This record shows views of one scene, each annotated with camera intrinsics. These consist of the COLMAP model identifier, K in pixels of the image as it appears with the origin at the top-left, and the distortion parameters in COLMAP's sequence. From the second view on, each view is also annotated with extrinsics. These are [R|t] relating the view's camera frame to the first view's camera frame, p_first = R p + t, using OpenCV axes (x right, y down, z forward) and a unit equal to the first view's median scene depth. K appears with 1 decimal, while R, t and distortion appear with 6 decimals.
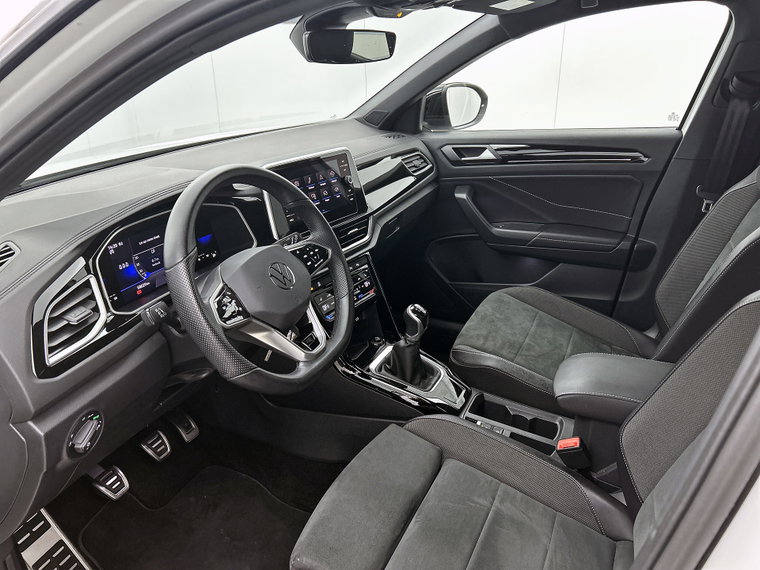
lens RADIAL K [[574.9, 0, 389.2], [0, 574.9, 283.8], [0, 0, 1]] dist [0.059549, -0.084332]
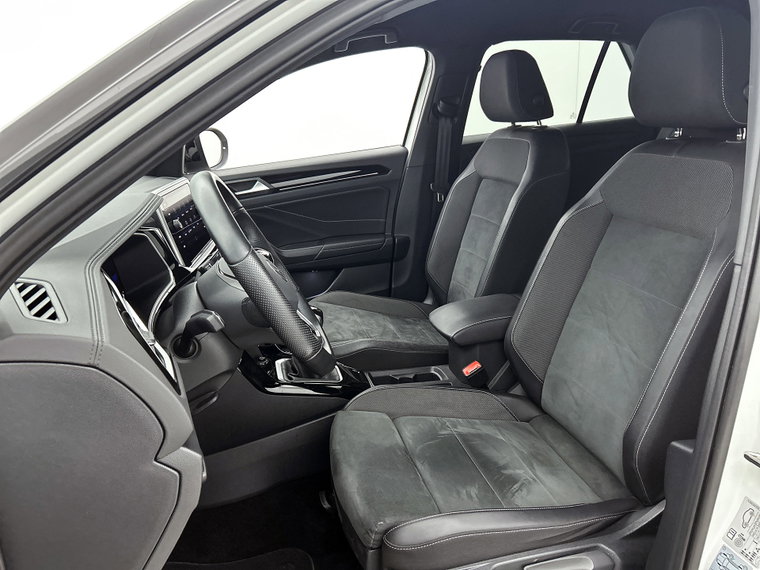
lens RADIAL K [[574.9, 0, 389.2], [0, 574.9, 283.8], [0, 0, 1]] dist [0.059549, -0.084332]
pose [[0.773953, -0.220066, 0.593773, -0.358293], [0.285373, 0.958269, -0.016812, 0.043490], [-0.565295, 0.182459, 0.804457, 0.025804]]
